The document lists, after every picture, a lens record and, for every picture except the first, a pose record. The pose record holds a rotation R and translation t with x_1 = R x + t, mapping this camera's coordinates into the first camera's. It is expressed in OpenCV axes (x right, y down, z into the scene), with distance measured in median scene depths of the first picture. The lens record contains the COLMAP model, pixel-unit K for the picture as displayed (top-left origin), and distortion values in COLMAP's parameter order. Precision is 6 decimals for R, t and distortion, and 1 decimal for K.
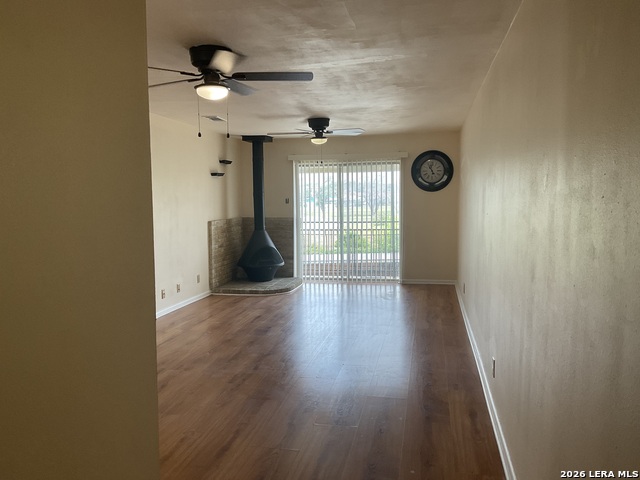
lens RADIAL K [[534.3, 0, 326.4], [0, 534.3, 240.8], [0, 0, 1]] dist [0.075561, -0.145835]
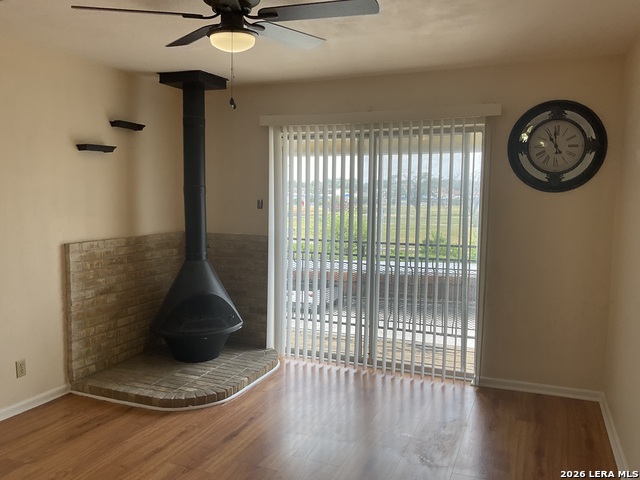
lens RADIAL K [[534.3, 0, 321.3], [0, 534.3, 237.2], [0, 0, 1]] dist [0.075561, -0.145835]
pose [[0.984418, 0.038330, -0.171613, 0.084223], [-0.038369, 0.999259, 0.003094, -0.048845], [0.171605, 0.003539, 0.985160, 0.522447]]
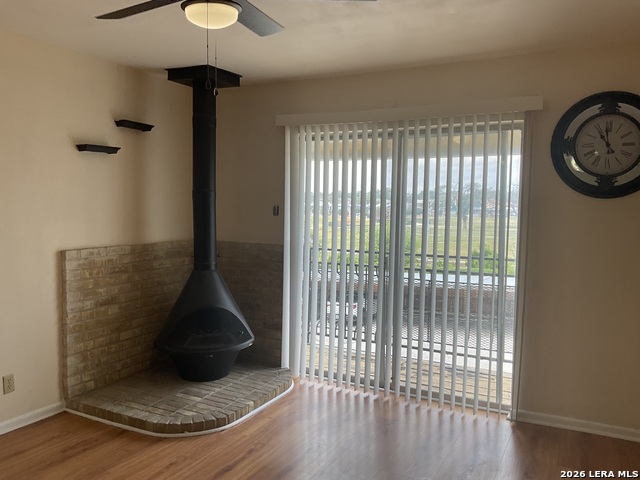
lens RADIAL K [[534.3, 0, 319.2], [0, 534.3, 236.1], [0, 0, 1]] dist [0.075561, -0.145835]
pose [[0.967672, 0.044660, -0.248228, 0.094630], [-0.050324, 0.998596, -0.016518, -0.048117], [0.247142, 0.028476, 0.968561, 0.571605]]
